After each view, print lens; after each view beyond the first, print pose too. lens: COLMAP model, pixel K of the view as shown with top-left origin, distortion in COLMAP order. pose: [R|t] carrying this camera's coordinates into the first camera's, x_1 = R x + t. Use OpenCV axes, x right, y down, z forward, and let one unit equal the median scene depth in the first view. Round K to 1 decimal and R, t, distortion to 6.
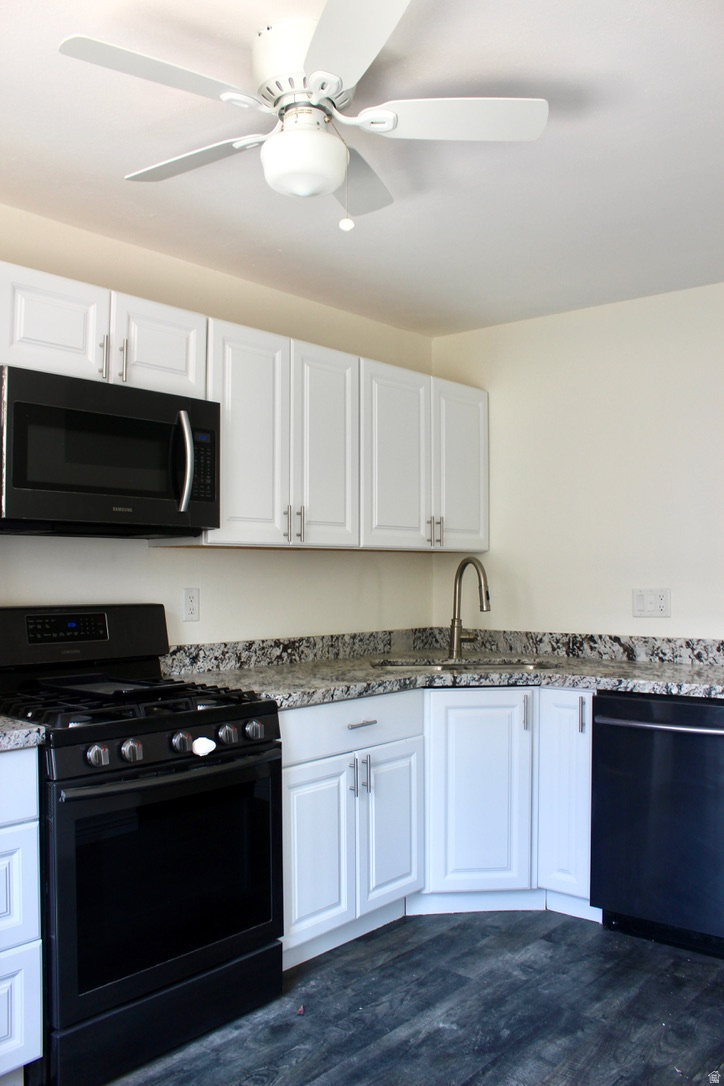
lens RADIAL K [[912.3, 0, 363.8], [0, 912.3, 543.4], [0, 0, 1]] dist [-0.160822, 0.141524]
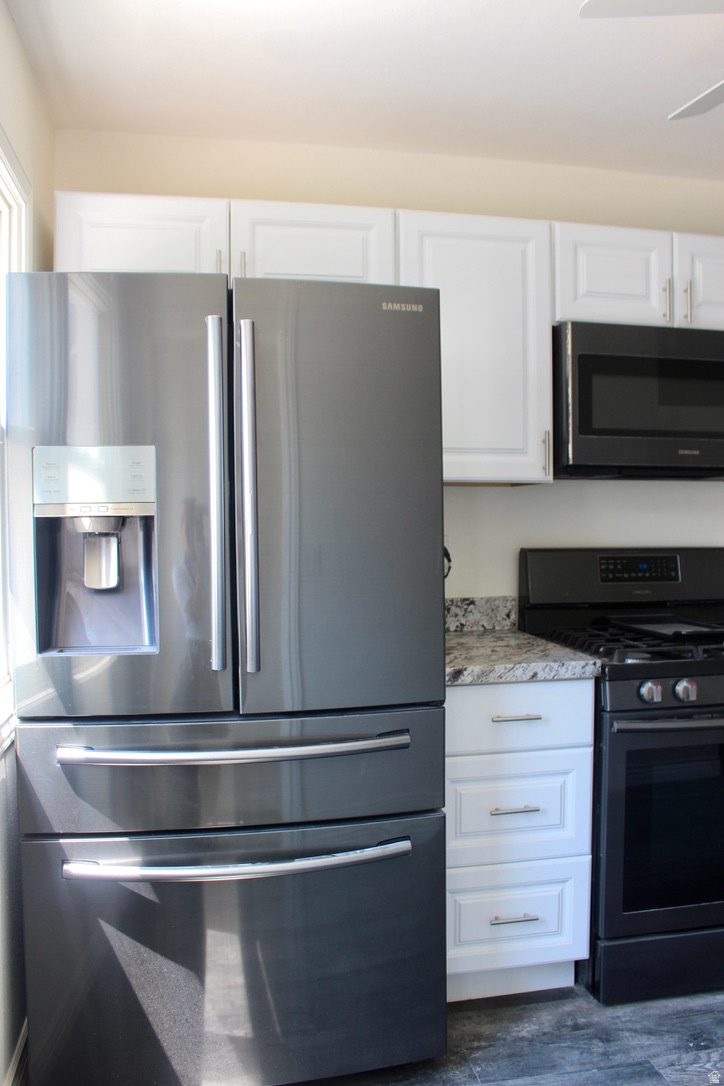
lens RADIAL K [[912.3, 0, 369.1], [0, 912.3, 549.0], [0, 0, 1]] dist [-0.160822, 0.141524]
pose [[0.785759, 0.022353, -0.618128, 0.068404], [0.021378, 0.997768, 0.063257, -0.000834], [0.618163, -0.062919, 0.783528, -0.005161]]
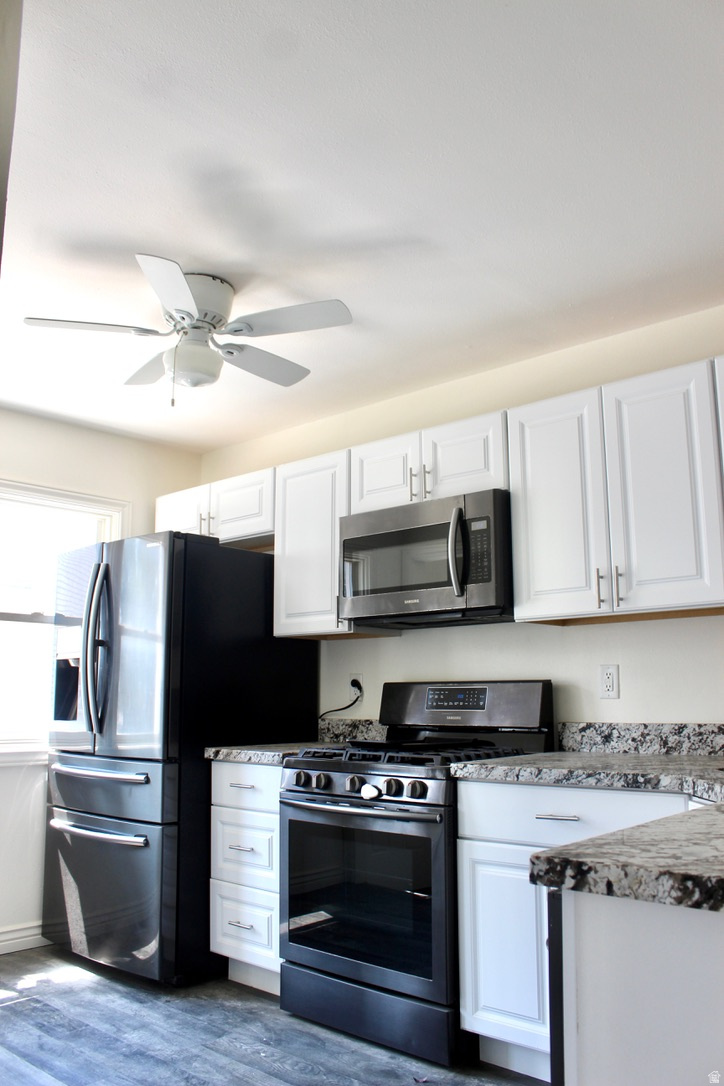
lens RADIAL K [[912.3, 0, 364.1], [0, 912.3, 544.9], [0, 0, 1]] dist [-0.160822, 0.141524]
pose [[-0.047278, -0.160042, -0.985977, 0.972931], [0.036433, 0.986148, -0.161816, 0.085347], [0.998217, -0.043572, -0.040792, 0.961370]]
